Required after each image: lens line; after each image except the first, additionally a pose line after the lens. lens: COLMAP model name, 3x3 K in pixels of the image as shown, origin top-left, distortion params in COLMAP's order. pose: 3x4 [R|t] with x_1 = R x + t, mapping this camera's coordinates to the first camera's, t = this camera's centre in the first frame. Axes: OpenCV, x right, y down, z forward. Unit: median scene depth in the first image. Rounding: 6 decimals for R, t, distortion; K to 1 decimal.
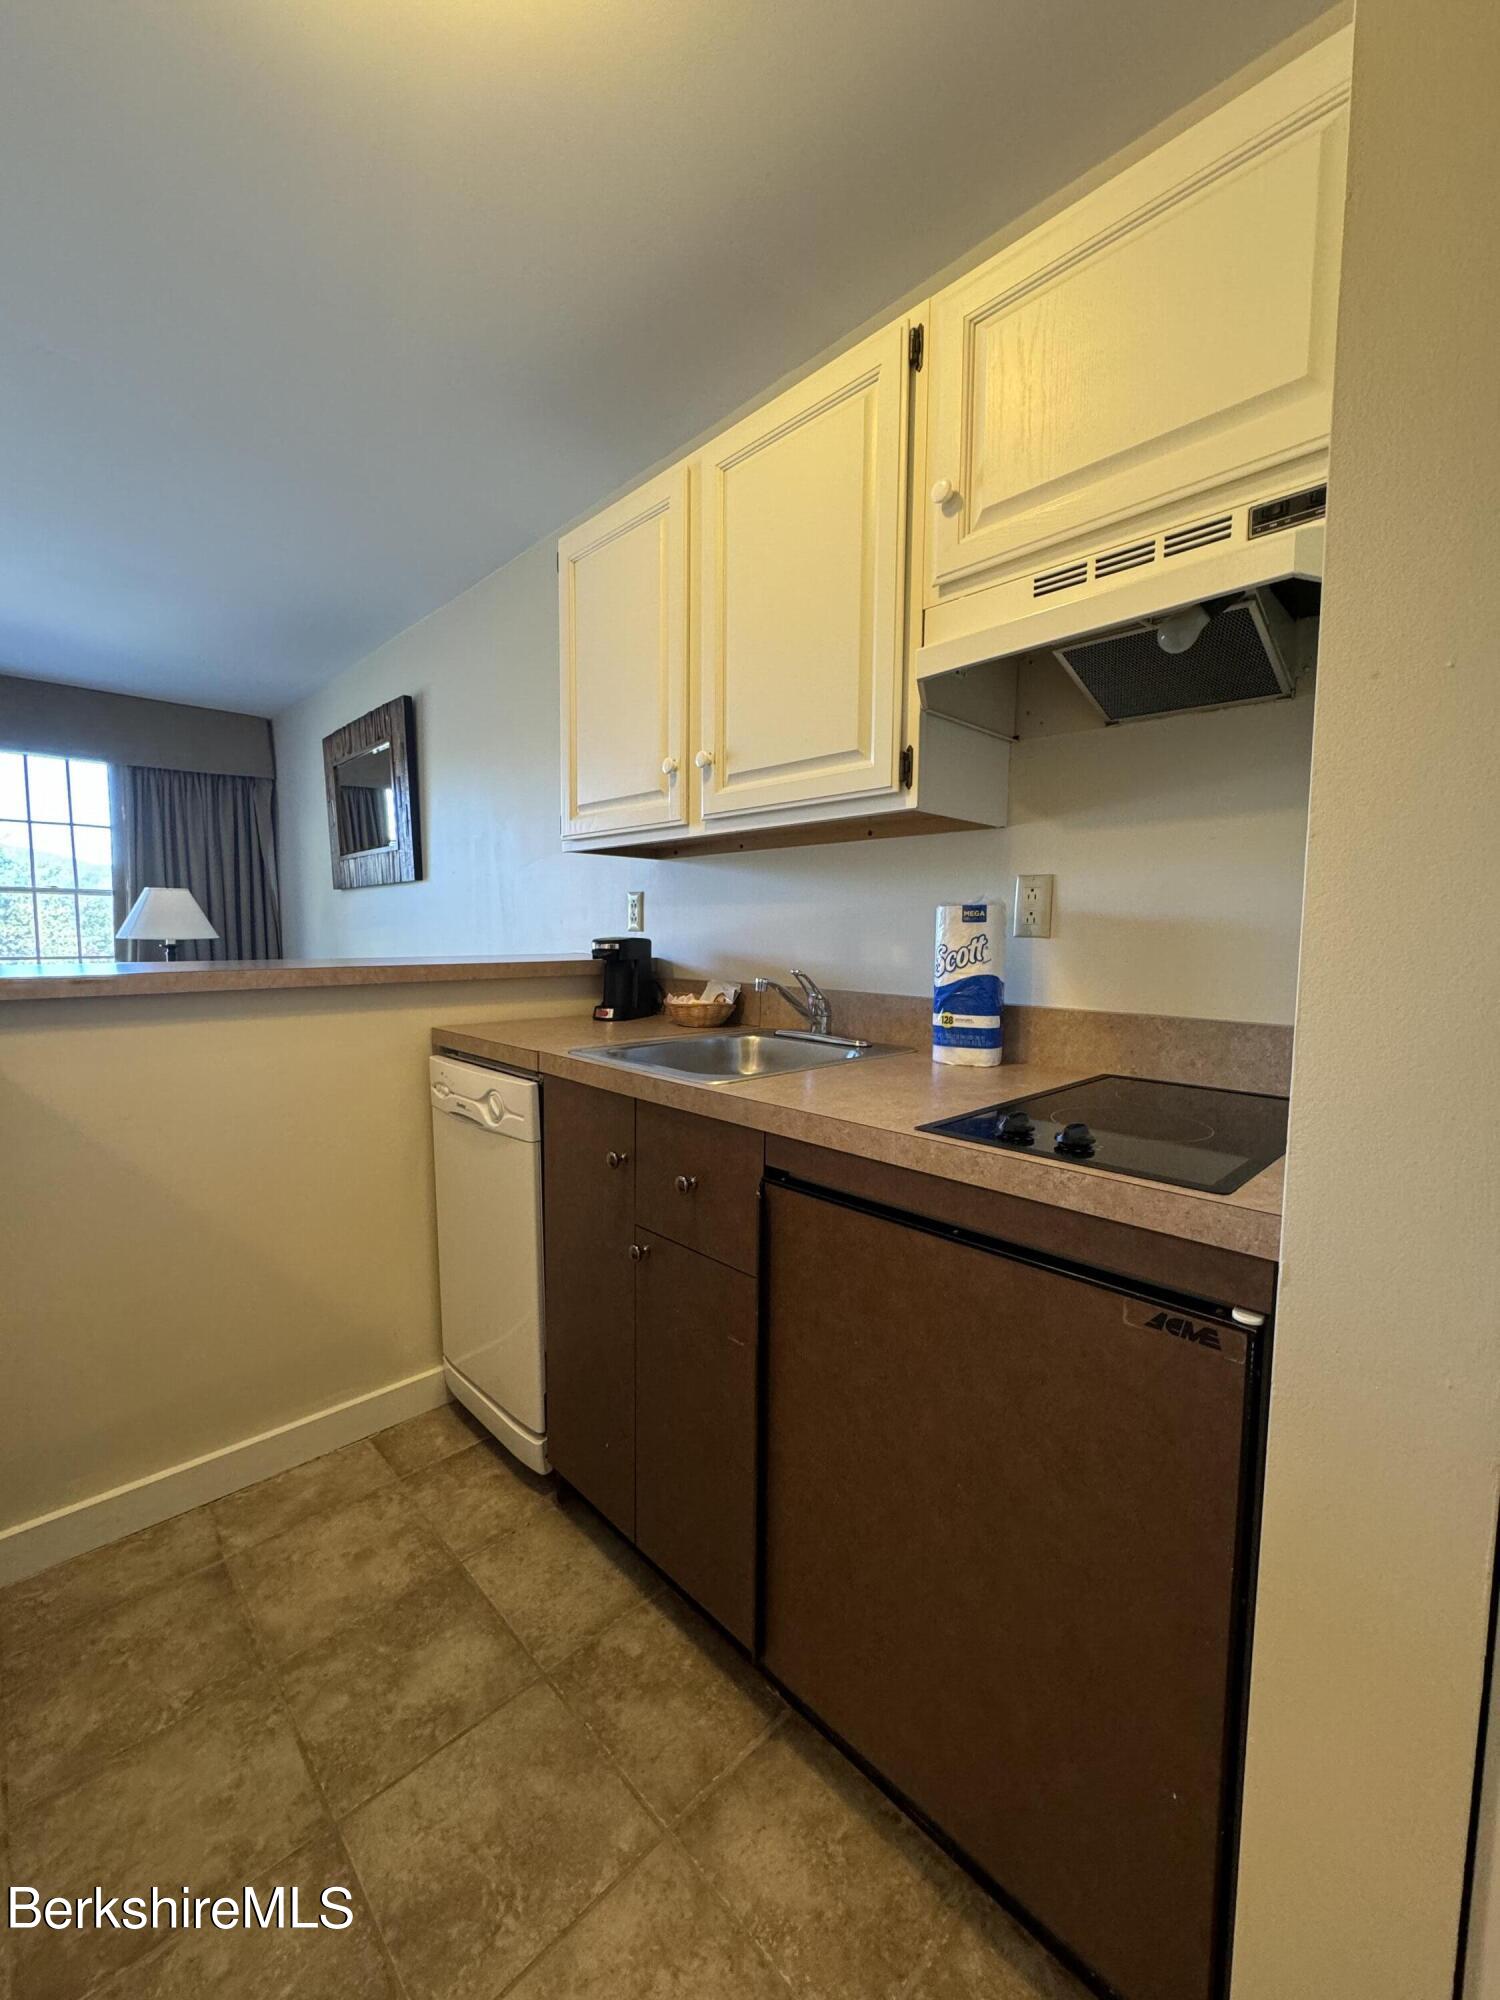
lens RADIAL K [[799.7, 0, 750.0], [0, 799.7, 1000.0], [0, 0, 1]] dist [-0.003161, 0.000169]
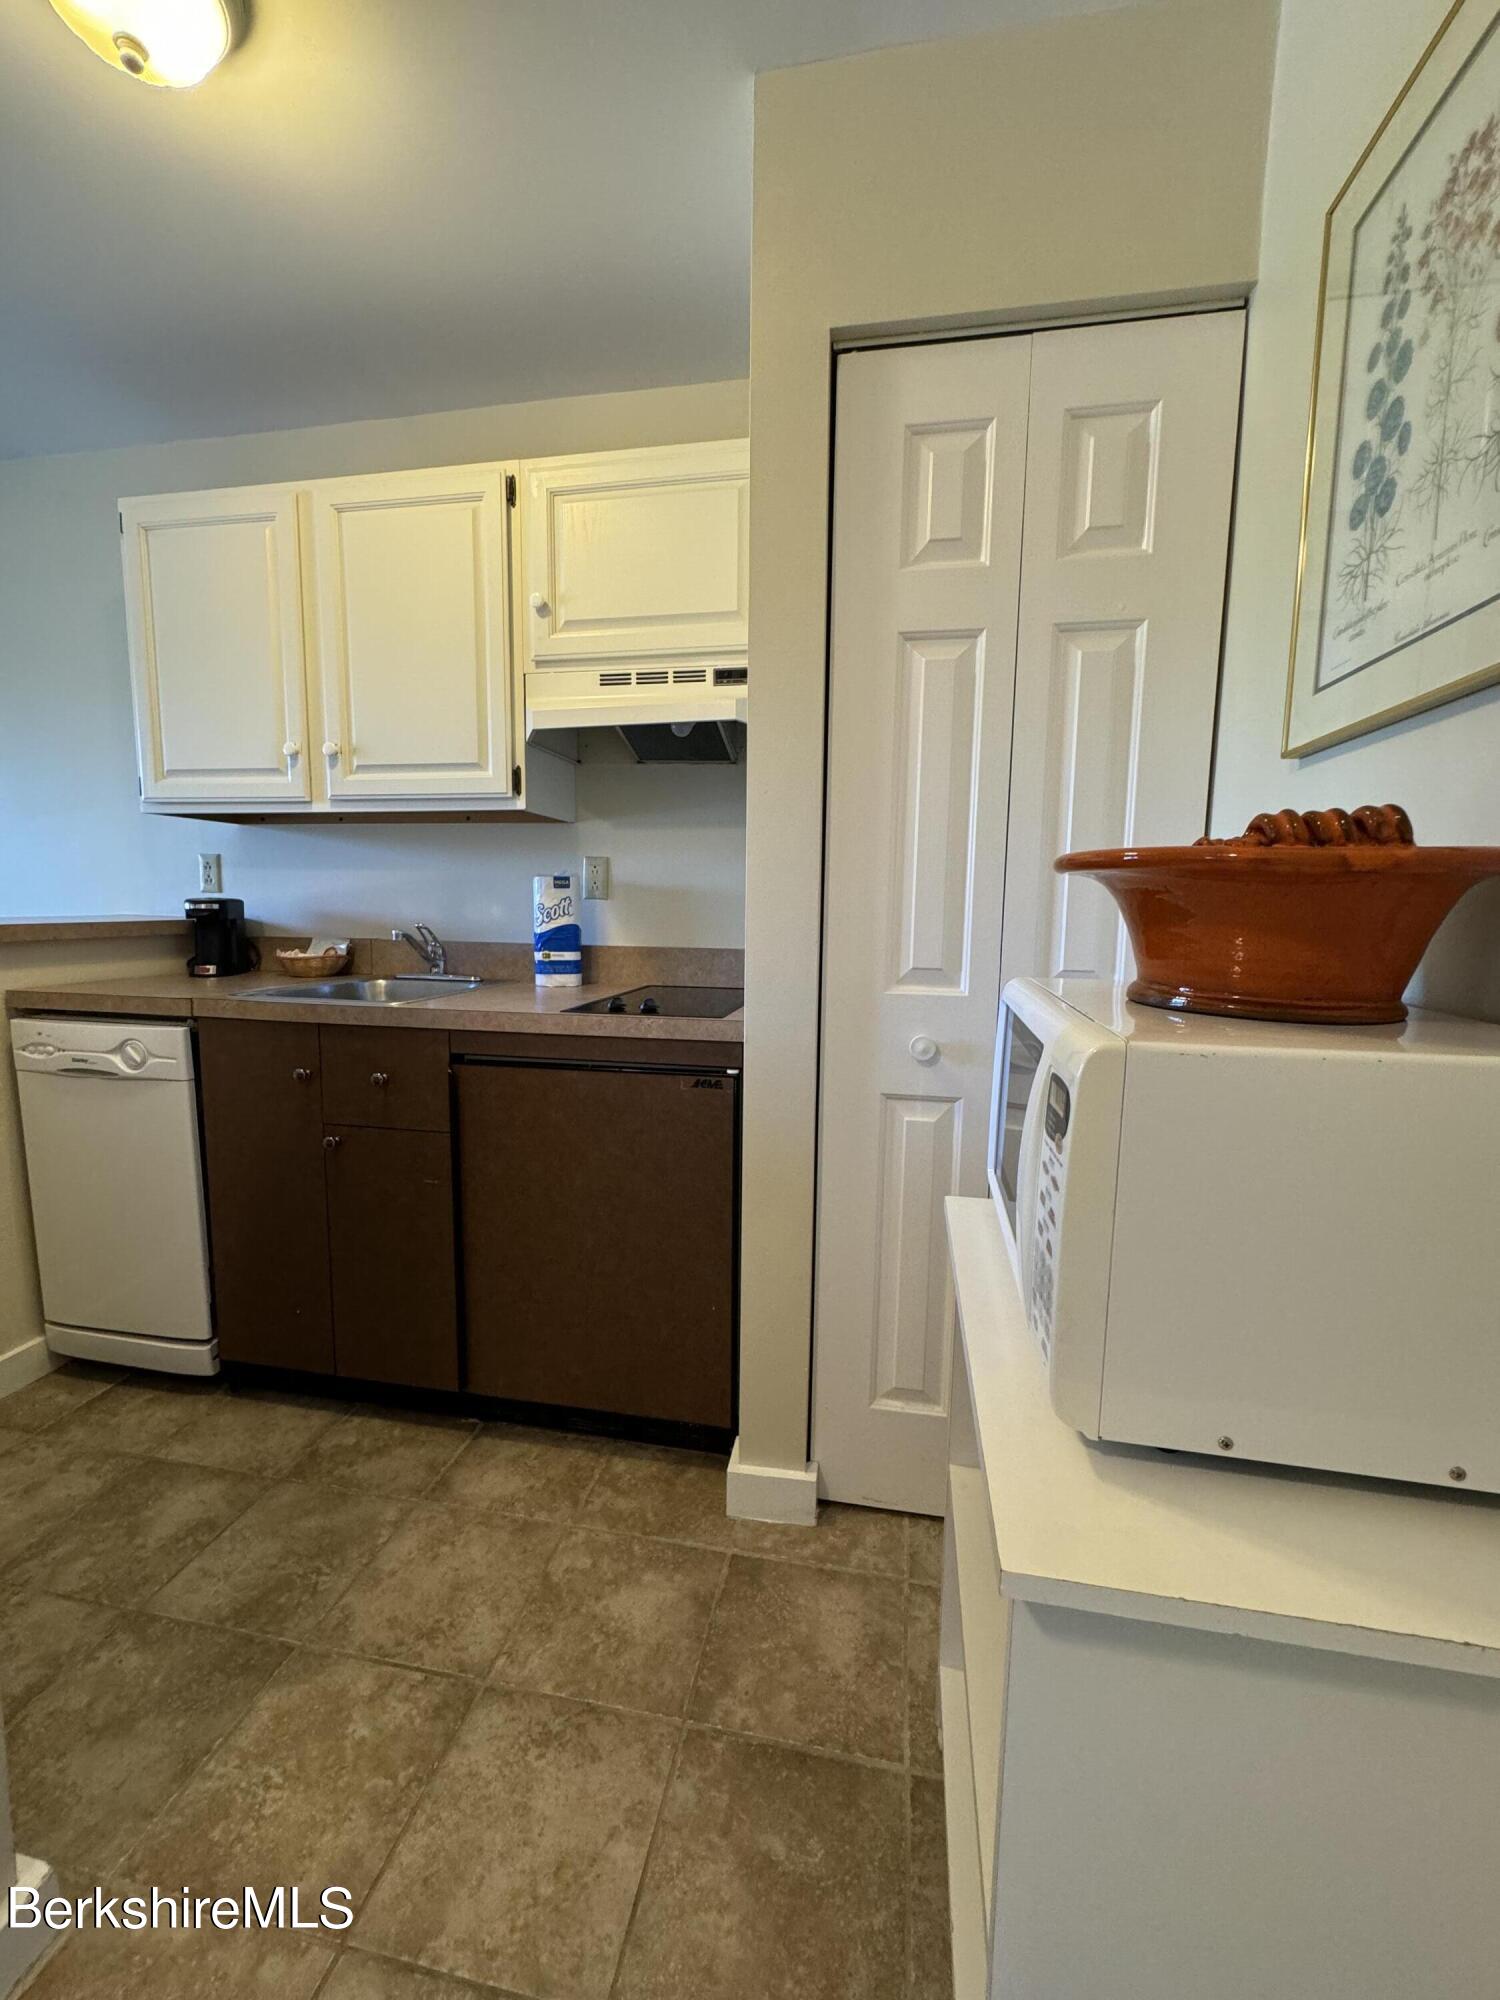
lens RADIAL K [[799.7, 0, 750.0], [0, 799.7, 1000.0], [0, 0, 1]] dist [-0.003161, 0.000169]
pose [[0.820631, -0.064587, 0.567796, -0.276460], [0.041120, 0.997691, 0.054057, 0.041377], [-0.569976, -0.021013, 0.821392, -0.399160]]
